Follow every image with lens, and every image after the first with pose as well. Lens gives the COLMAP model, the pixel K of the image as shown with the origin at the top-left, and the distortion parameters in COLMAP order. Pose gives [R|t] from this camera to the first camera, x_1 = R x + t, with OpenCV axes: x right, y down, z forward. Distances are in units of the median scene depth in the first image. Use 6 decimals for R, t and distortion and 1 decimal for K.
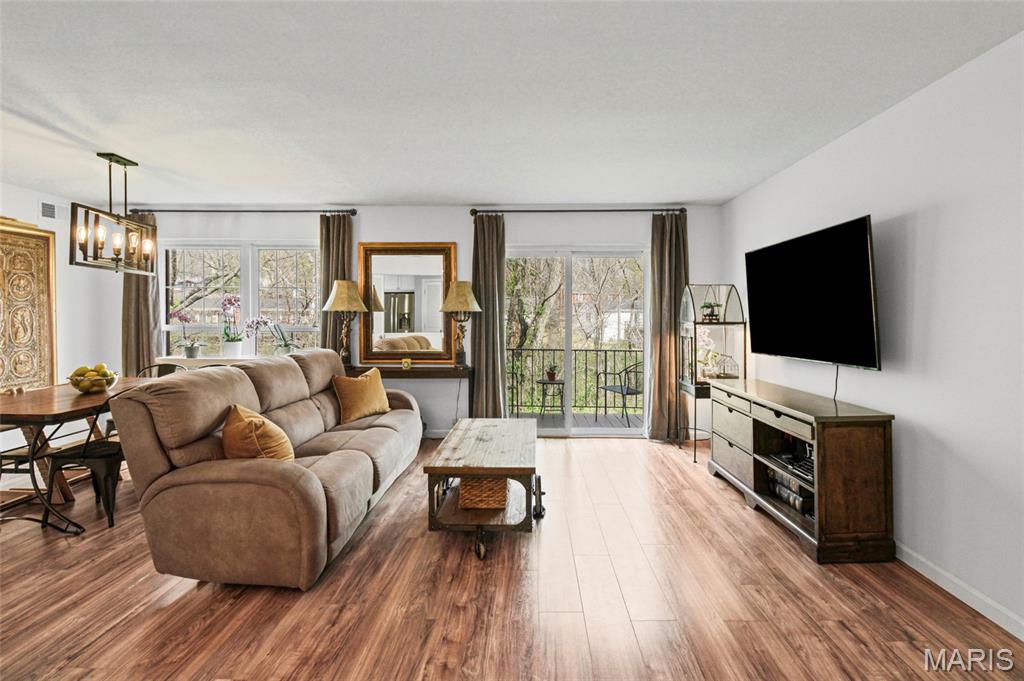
lens RADIAL K [[489.3, 0, 515.7], [0, 489.3, 316.2], [0, 0, 1]] dist [-0.000204, -0.012476]
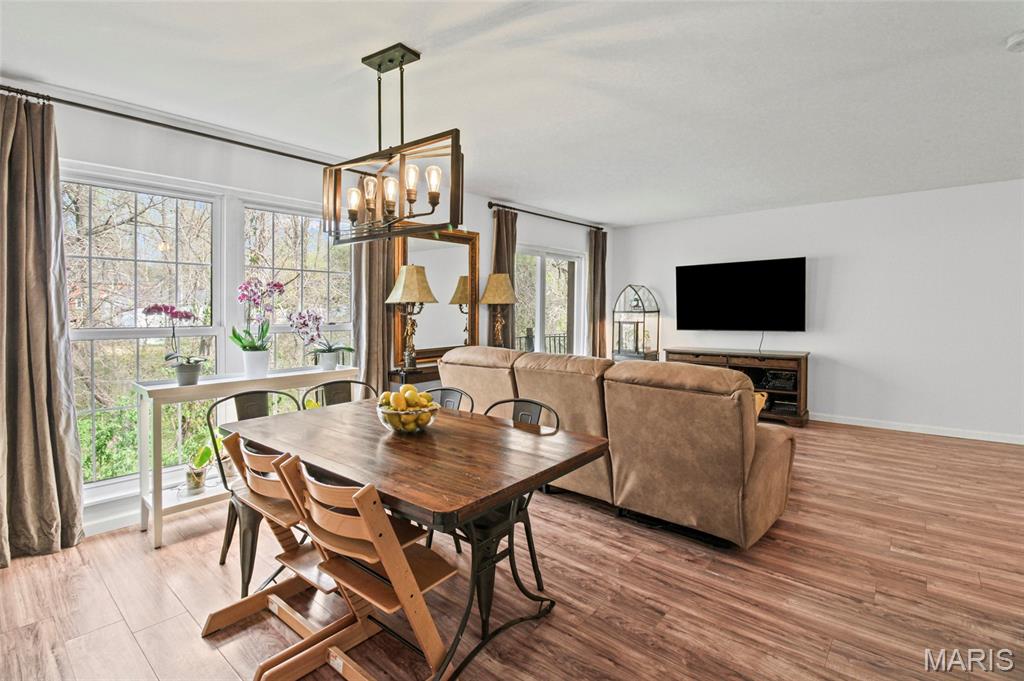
lens RADIAL K [[477.9, 0, 525.3], [0, 477.9, 318.0], [0, 0, 1]] dist [-0.002189, -0.010454]
pose [[0.627813, -0.020297, 0.778100, -1.141210], [0.006060, 0.999757, 0.021190, 0.000062], [-0.778341, -0.008588, 0.627784, 0.451672]]
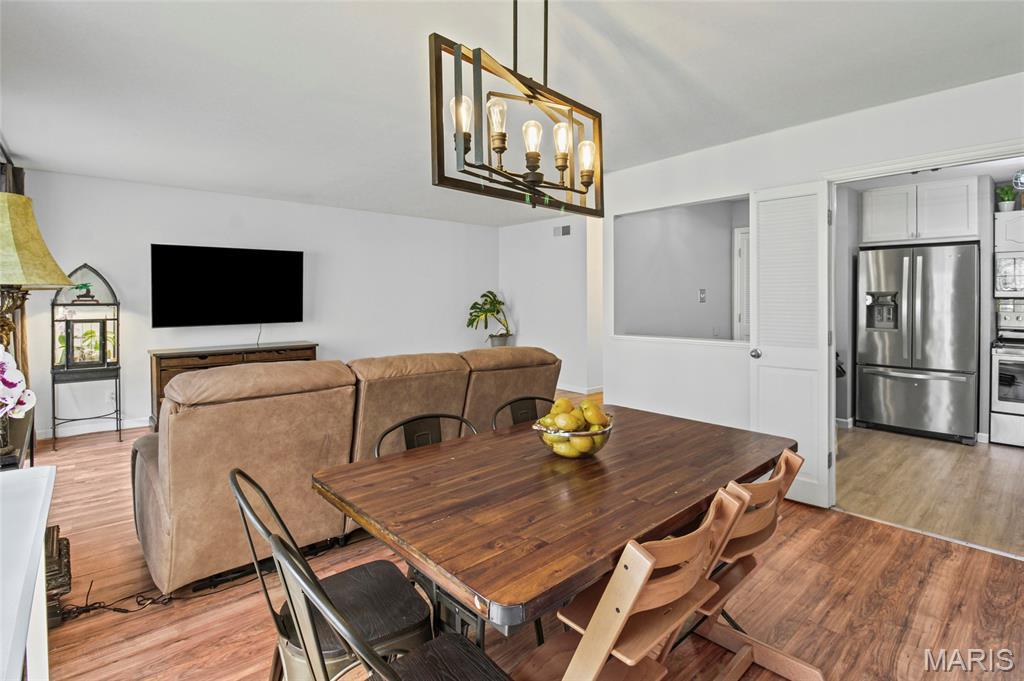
lens RADIAL K [[486.4, 0, 513.0], [0, 486.4, 298.5], [0, 0, 1]] dist [0.000769, -0.011576]
pose [[-0.675633, -0.004332, 0.737225, -1.092114], [-0.004806, 0.999987, 0.001472, -0.003570], [-0.737223, -0.002549, -0.675645, 1.263180]]
